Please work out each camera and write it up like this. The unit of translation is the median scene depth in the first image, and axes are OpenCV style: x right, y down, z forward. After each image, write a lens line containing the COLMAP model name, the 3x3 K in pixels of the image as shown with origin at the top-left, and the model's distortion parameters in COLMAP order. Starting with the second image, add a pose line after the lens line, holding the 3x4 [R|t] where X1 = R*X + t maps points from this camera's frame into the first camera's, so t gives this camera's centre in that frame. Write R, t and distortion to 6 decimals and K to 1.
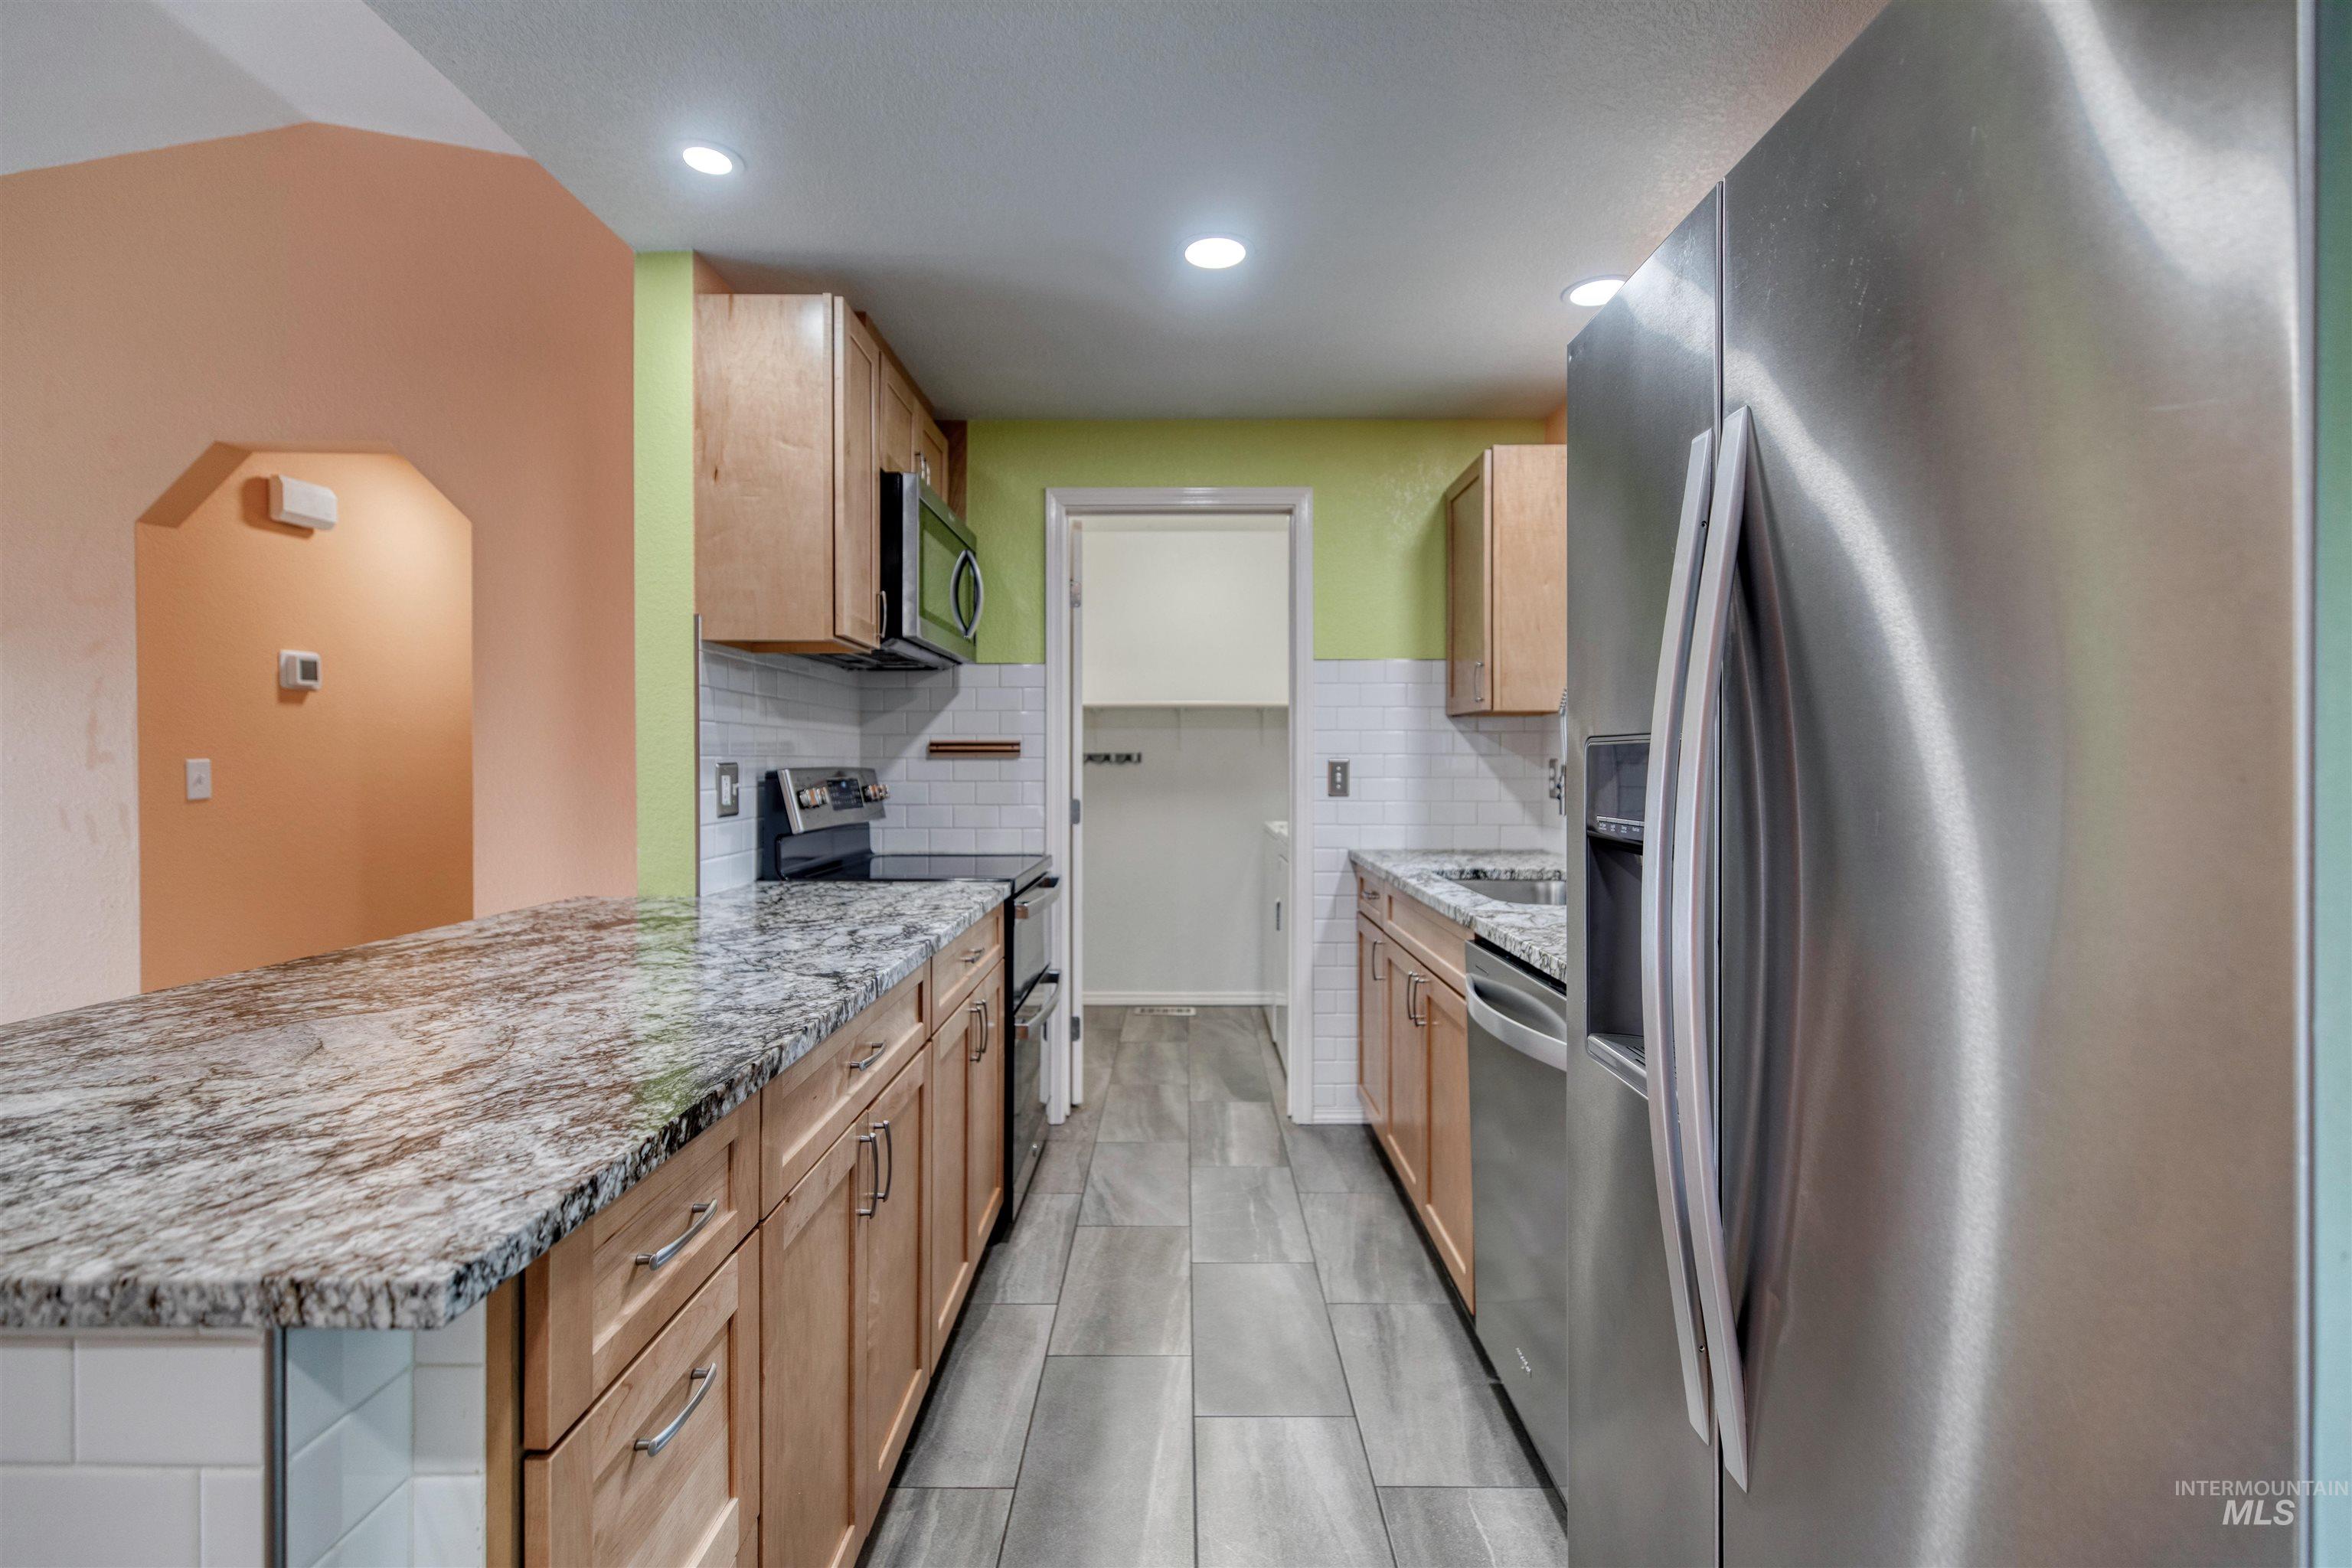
lens RADIAL K [[1053.6, 0, 1161.2], [0, 1053.6, 763.0], [0, 0, 1]] dist [0.009576, -0.001361]
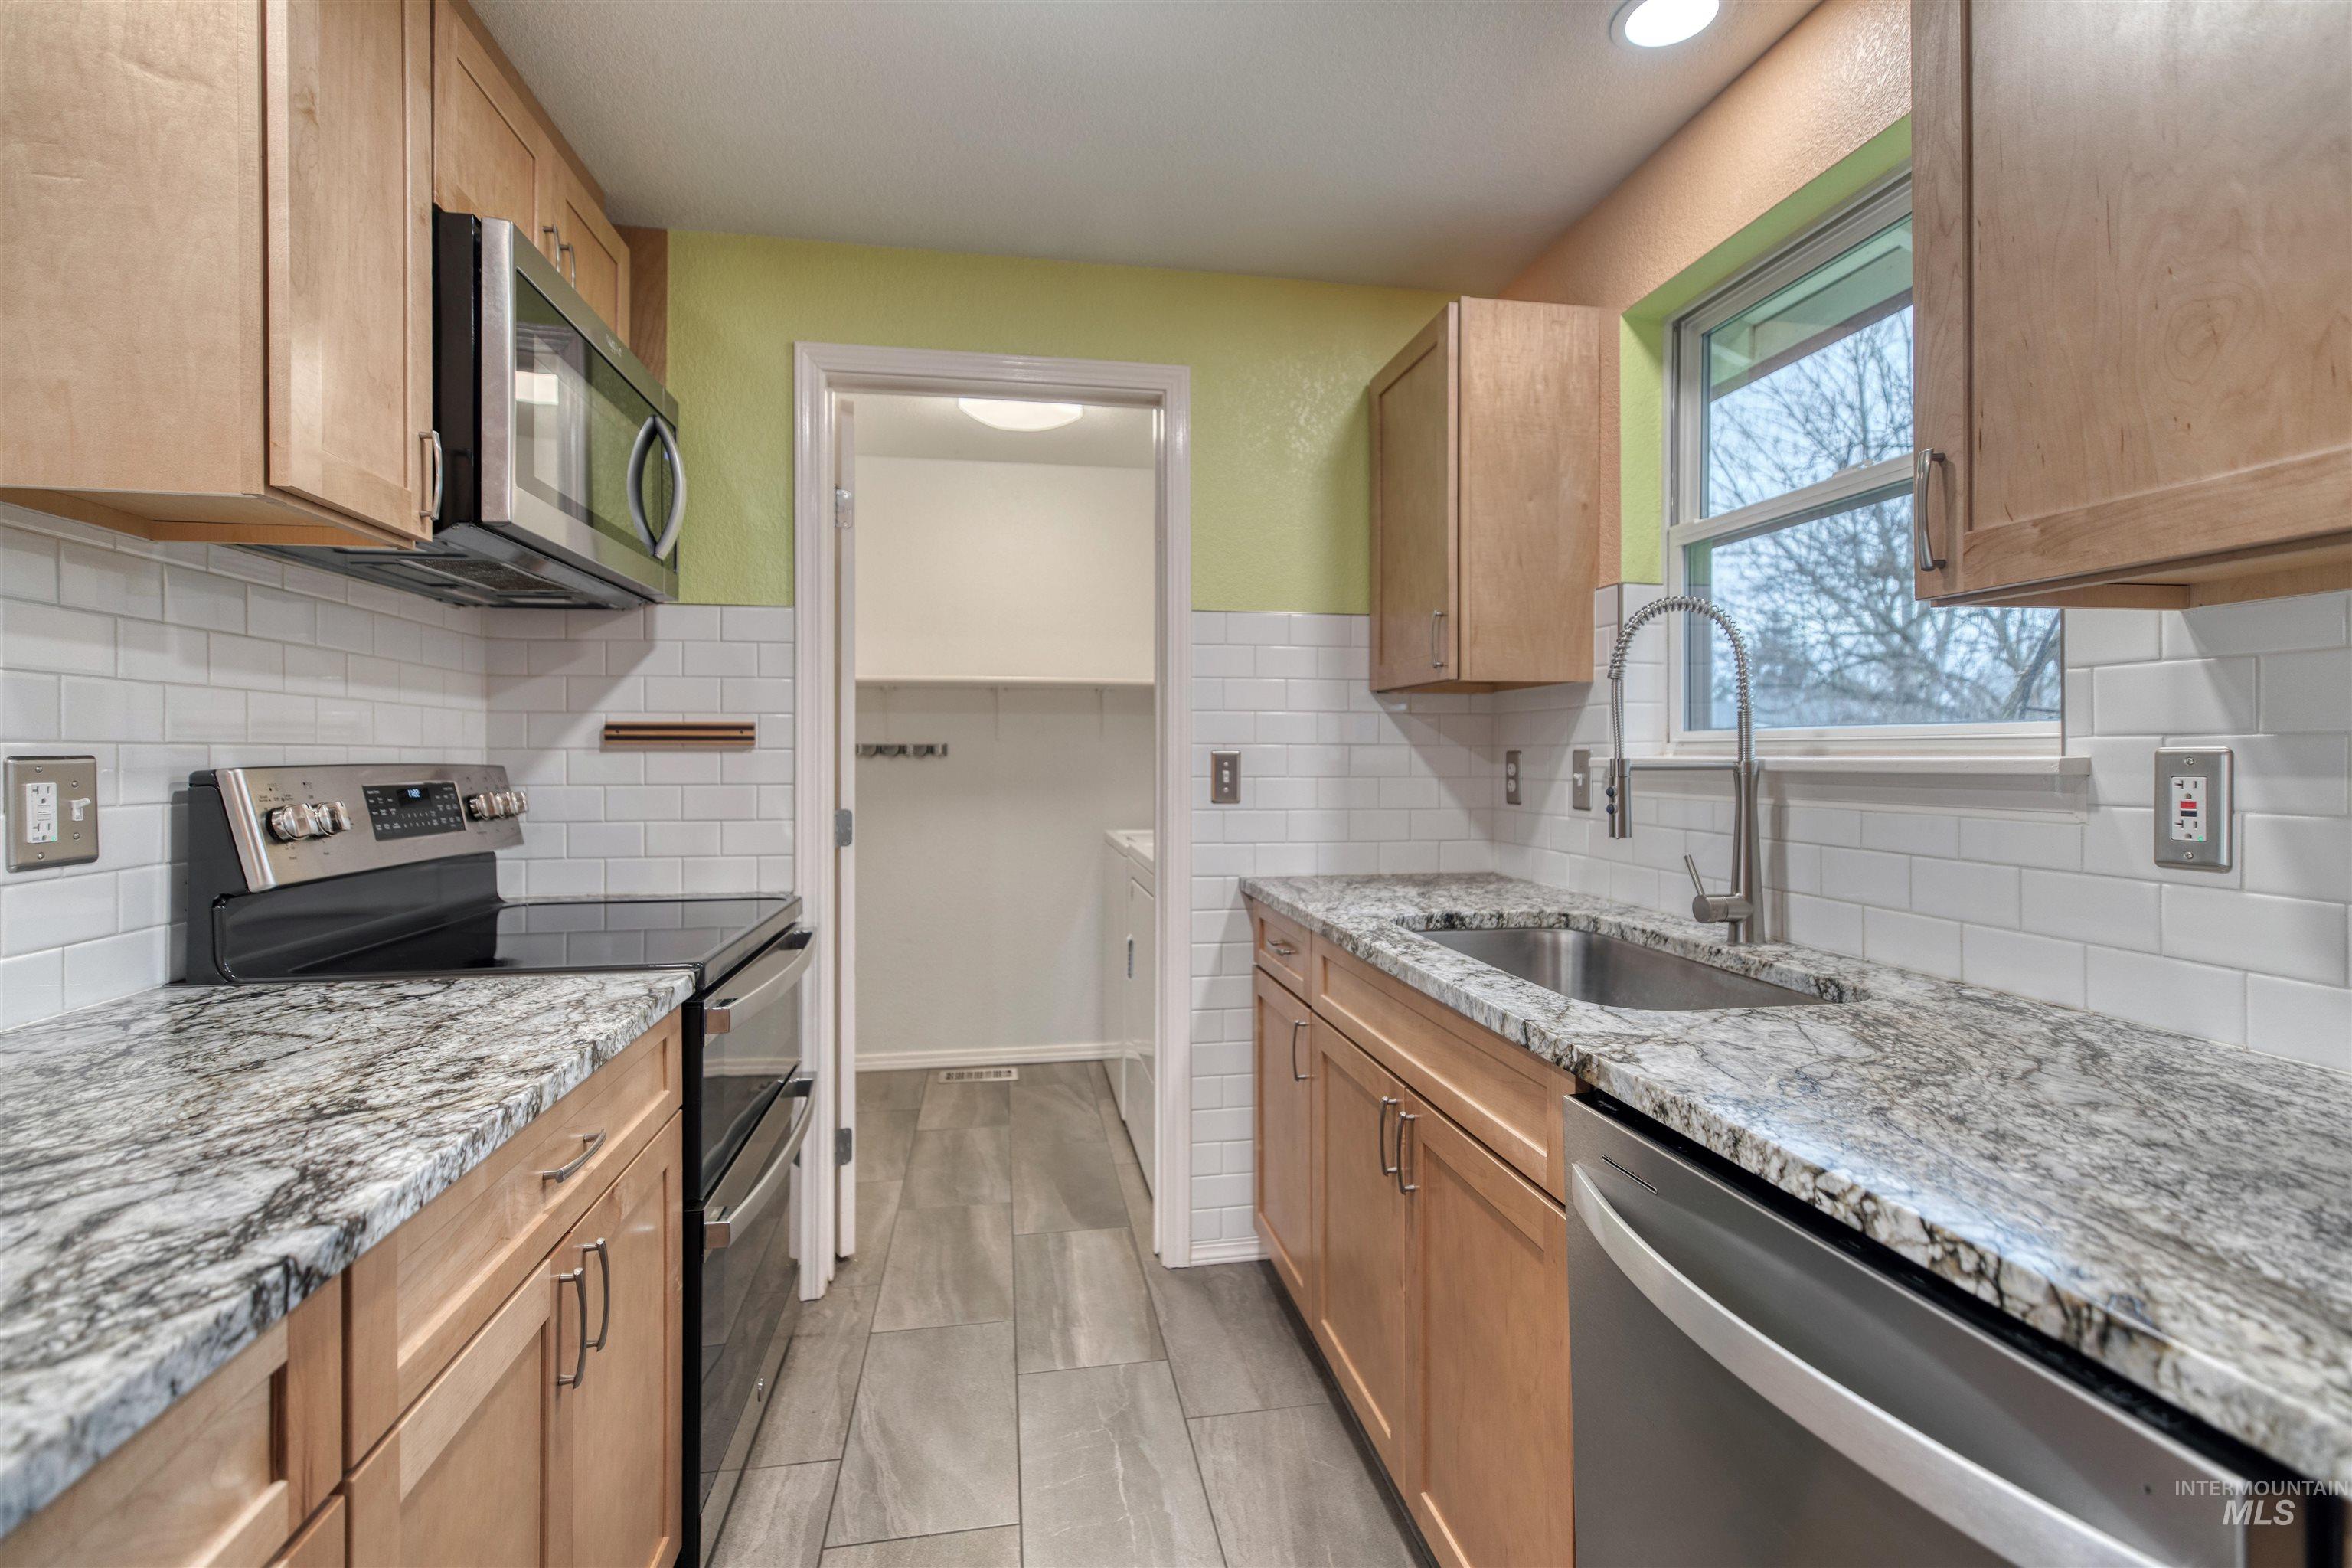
lens RADIAL K [[1053.6, 0, 1176.9], [0, 1053.6, 760.4], [0, 0, 1]] dist [0.009576, -0.001361]
pose [[0.982136, -0.000897, 0.188169, 0.001726], [0.000249, 0.999994, 0.003470, 0.000373], [-0.188171, -0.003361, 0.982131, 0.317009]]
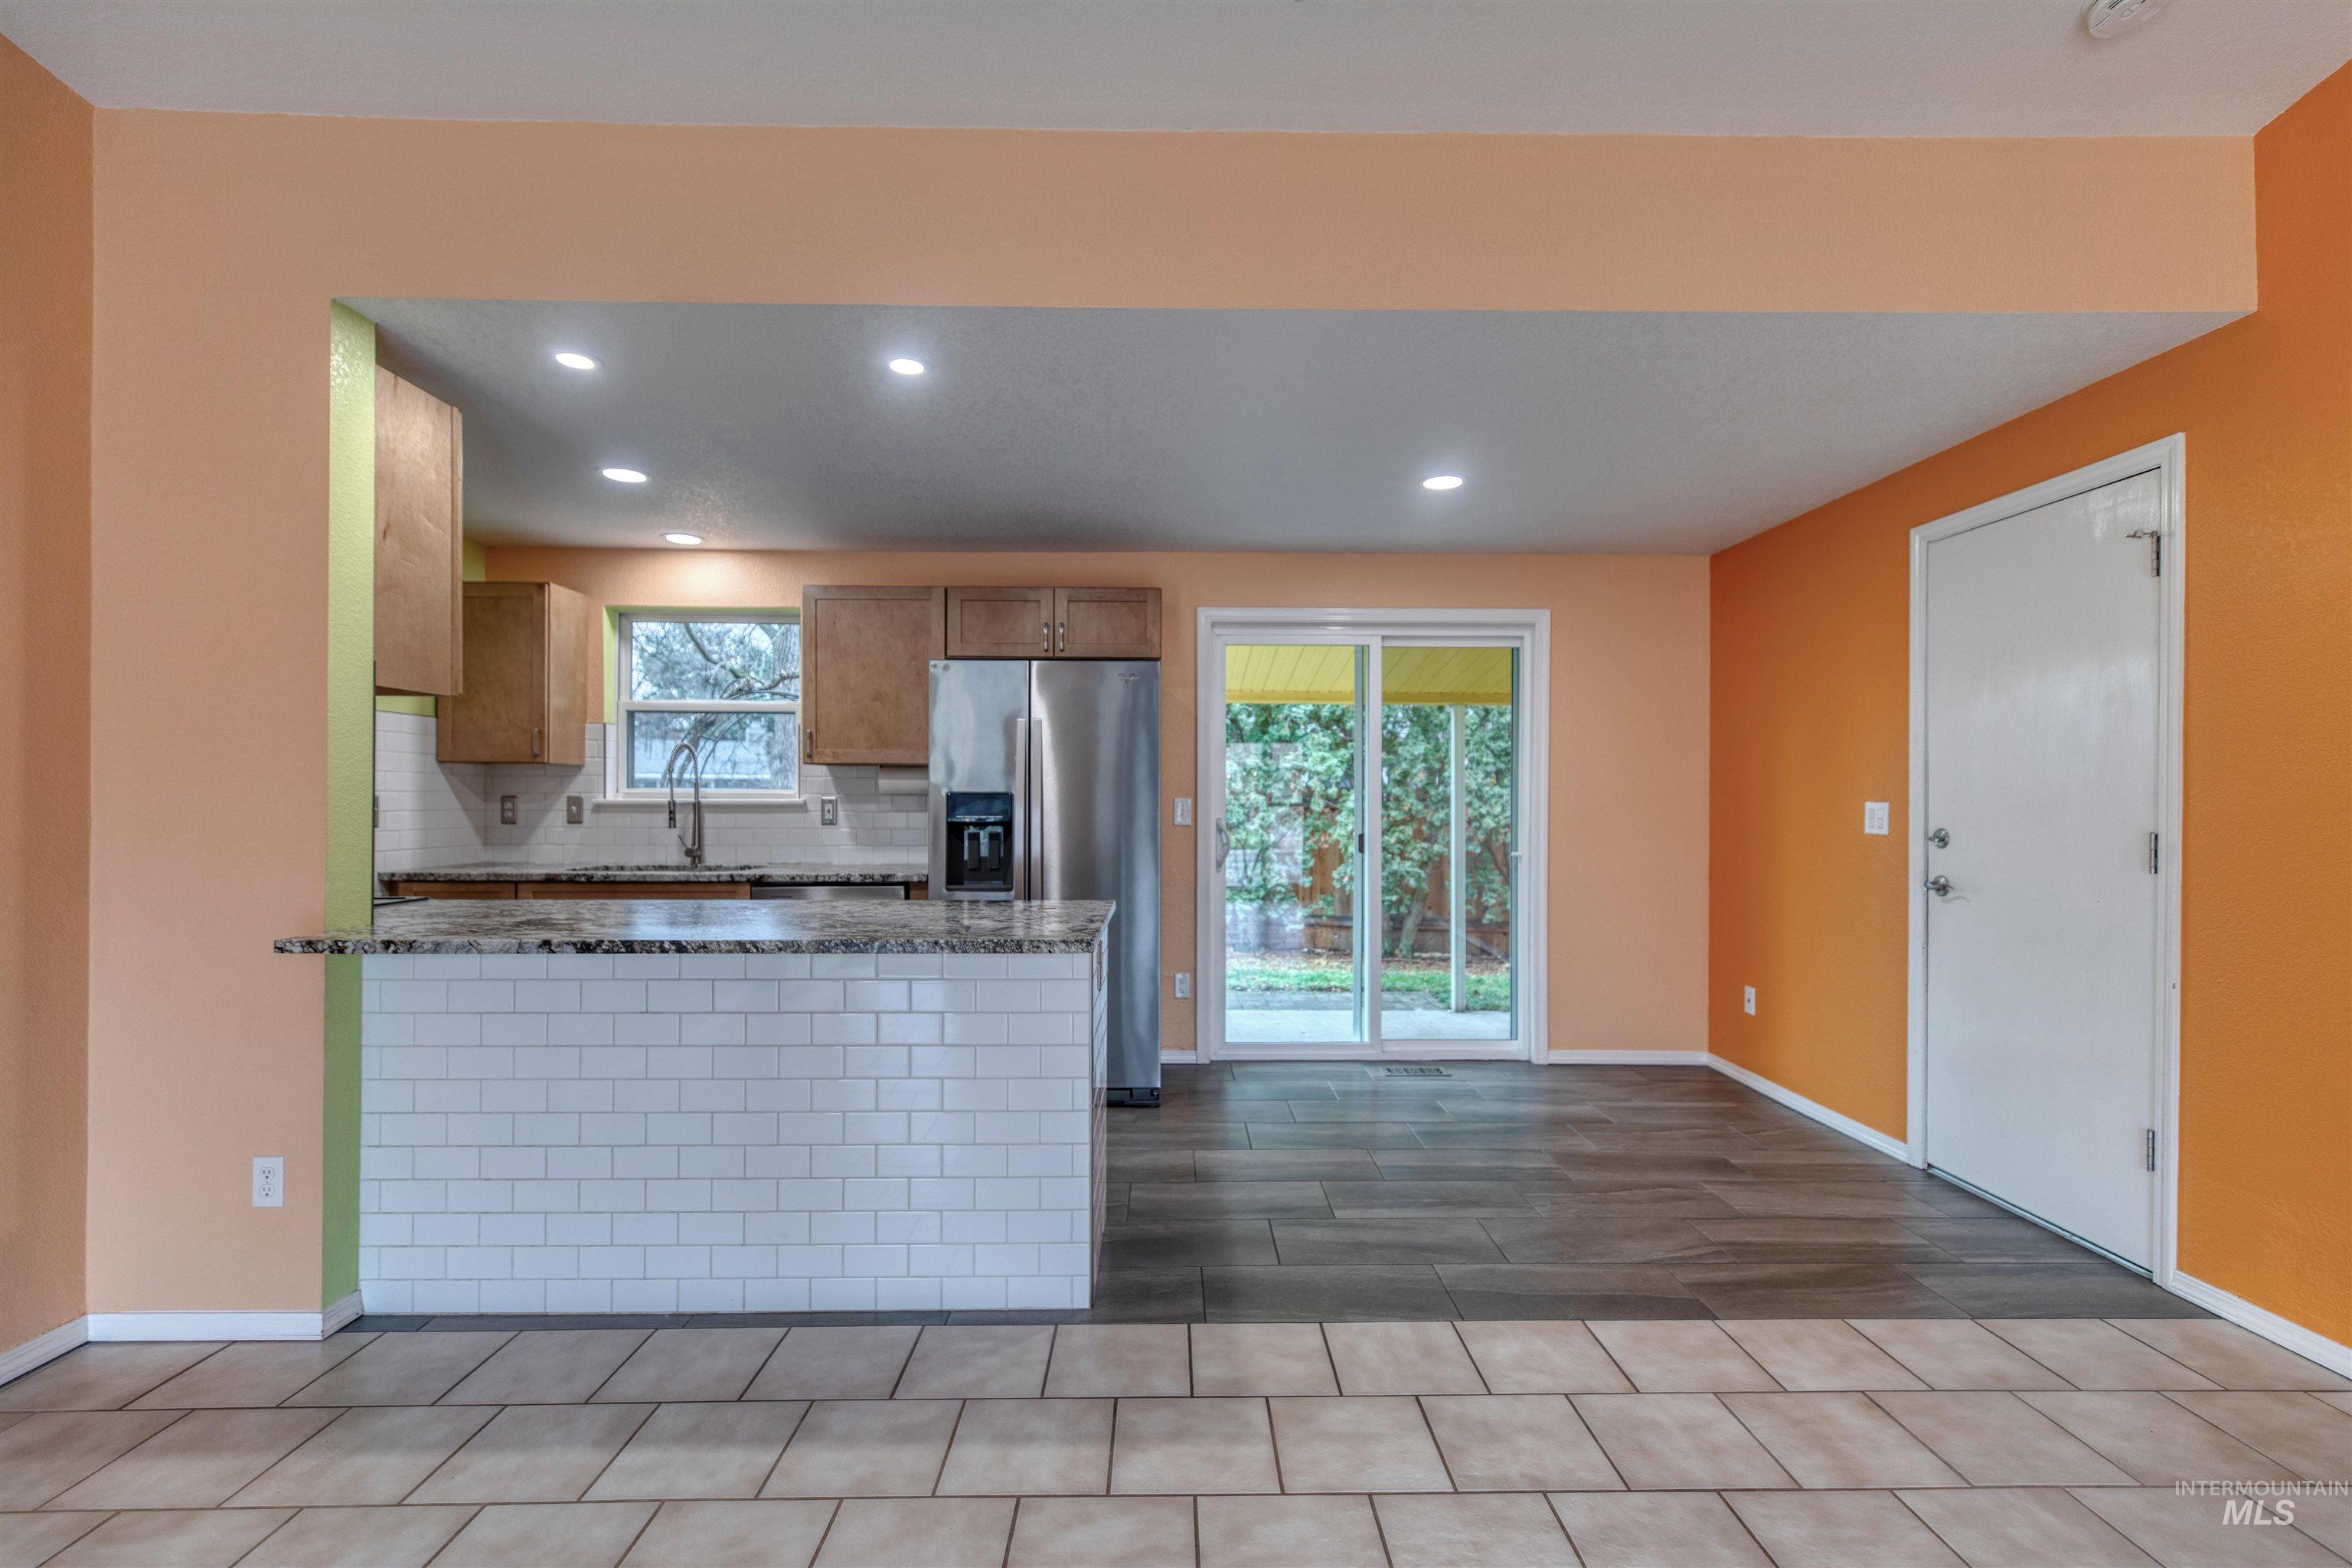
lens RADIAL K [[1053.6, 0, 1183.7], [0, 1053.6, 794.0], [0, 0, 1]] dist [0.009576, -0.001361]
pose [[-0.032663, 0.003431, 0.999461, -1.060452], [-0.002695, 0.999990, -0.003520, -0.003384], [-0.999463, -0.002808, -0.032653, 0.148354]]
